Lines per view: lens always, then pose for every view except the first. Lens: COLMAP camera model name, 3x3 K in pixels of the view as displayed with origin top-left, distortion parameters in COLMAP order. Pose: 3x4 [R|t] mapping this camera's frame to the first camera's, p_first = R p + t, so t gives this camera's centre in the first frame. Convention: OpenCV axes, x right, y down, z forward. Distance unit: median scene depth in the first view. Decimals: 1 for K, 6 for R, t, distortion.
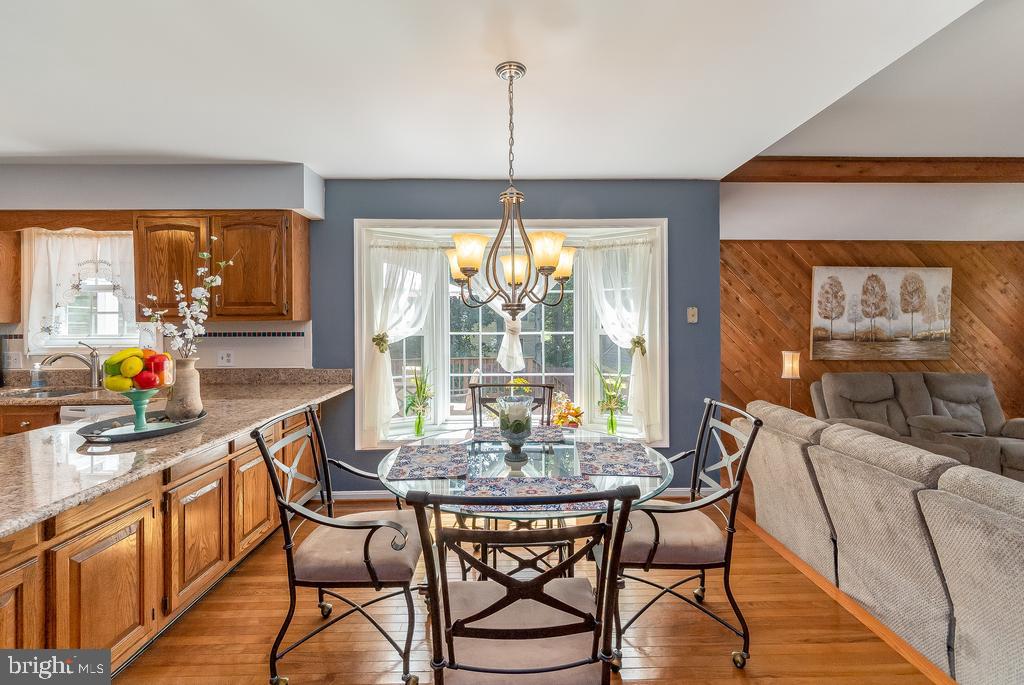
lens RADIAL K [[454.2, 0, 515.3], [0, 454.2, 325.9], [0, 0, 1]] dist [0.001488, 0.000313]
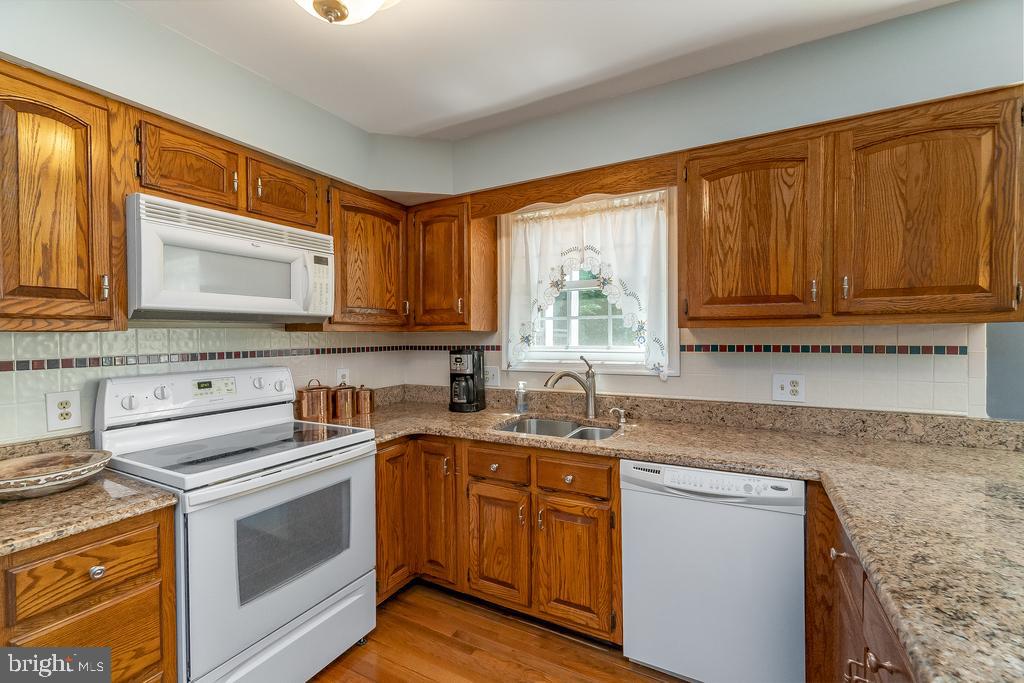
lens RADIAL K [[437.4, 0, 507.4], [0, 437.4, 341.3], [0, 0, 1]] dist [-0.000373, 0.000072]
pose [[0.870082, 0.004792, -0.492884, -0.625933], [0.001402, 0.999925, 0.012197, 0.001602], [0.492905, -0.011304, 0.870009, 0.291257]]
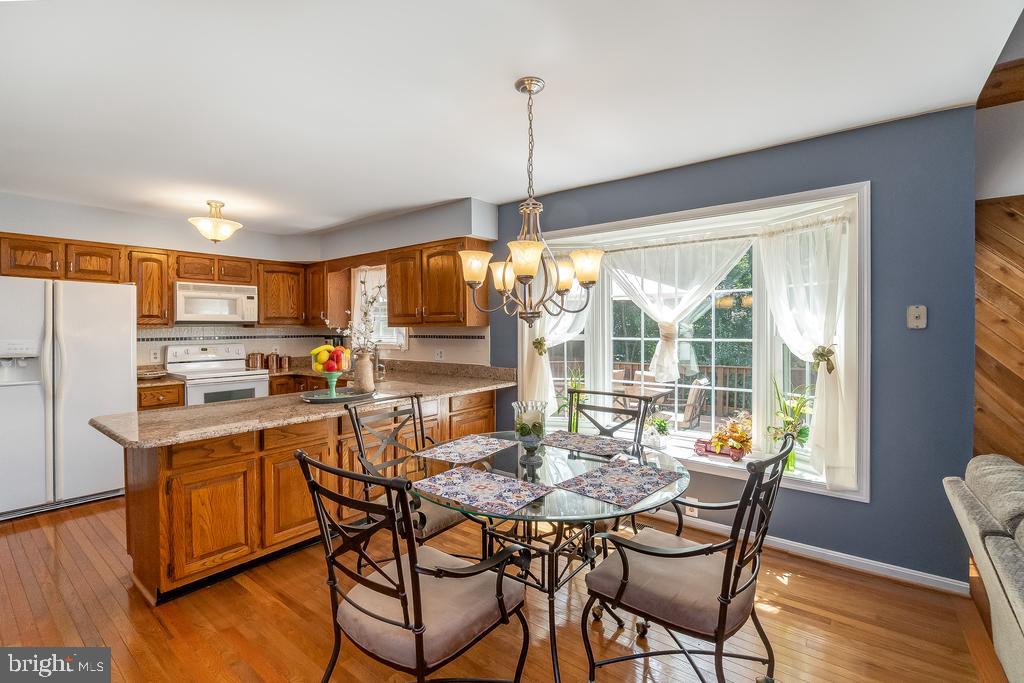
lens RADIAL K [[462.4, 0, 503.0], [0, 462.4, 333.3], [0, 0, 1]] dist [-0.014324, -0.000143]
pose [[0.774628, 0.008724, -0.632356, 0.321323], [-0.002200, 0.999936, 0.011100, -0.005629], [0.632413, -0.007207, 0.774598, 0.077222]]
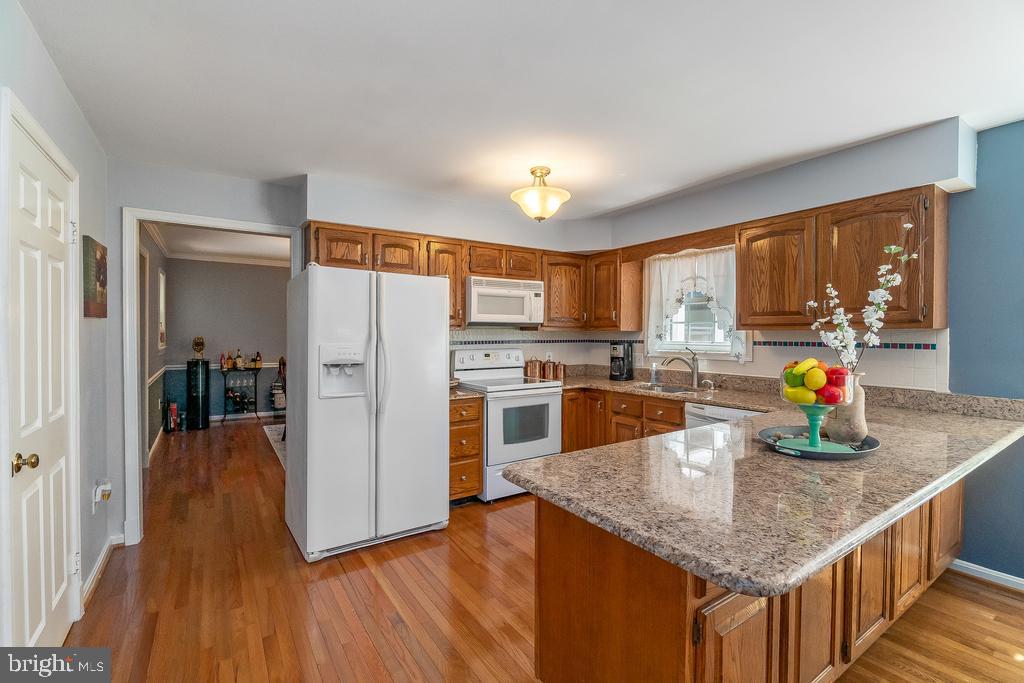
lens RADIAL K [[450.6, 0, 506.3], [0, 450.6, 339.0], [0, 0, 1]] dist [-0.003651, -0.000442]
pose [[0.541141, 0.016398, -0.840772, -0.206364], [-0.007309, 0.999864, 0.014796, -0.000240], [0.840900, -0.001861, 0.541187, -0.011746]]
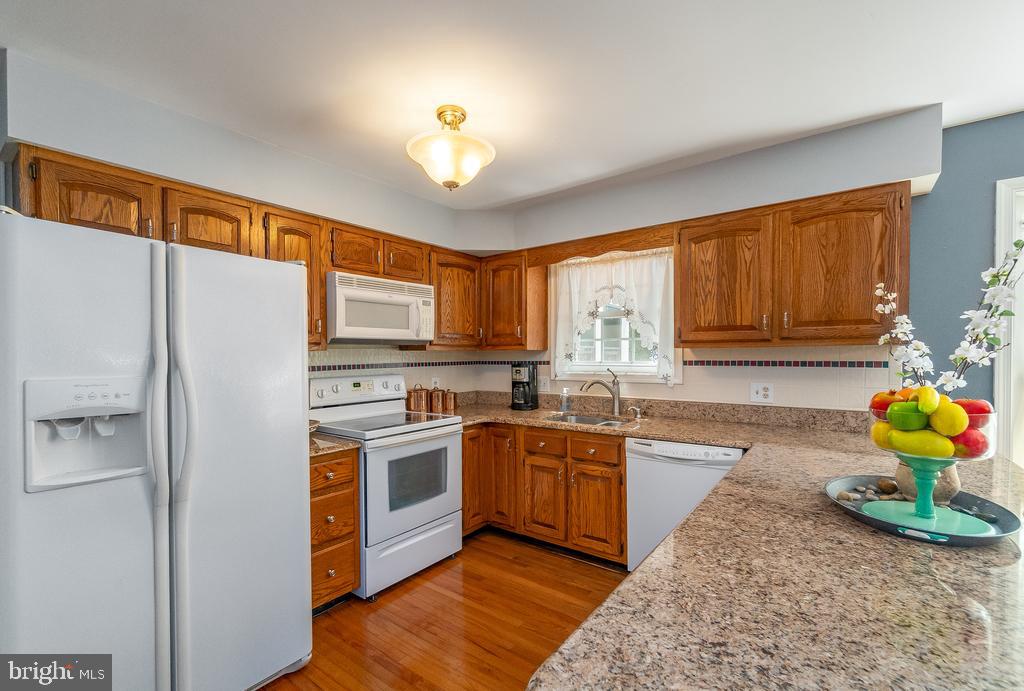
lens RADIAL K [[449.2, 0, 501.6], [0, 449.2, 361.6], [0, 0, 1]] dist [-0.001993, -0.000273]
pose [[0.784558, 0.010715, -0.619962, -0.468276], [0.000640, 0.999836, 0.018090, 0.001074], [0.620055, -0.014590, 0.784423, 0.082282]]
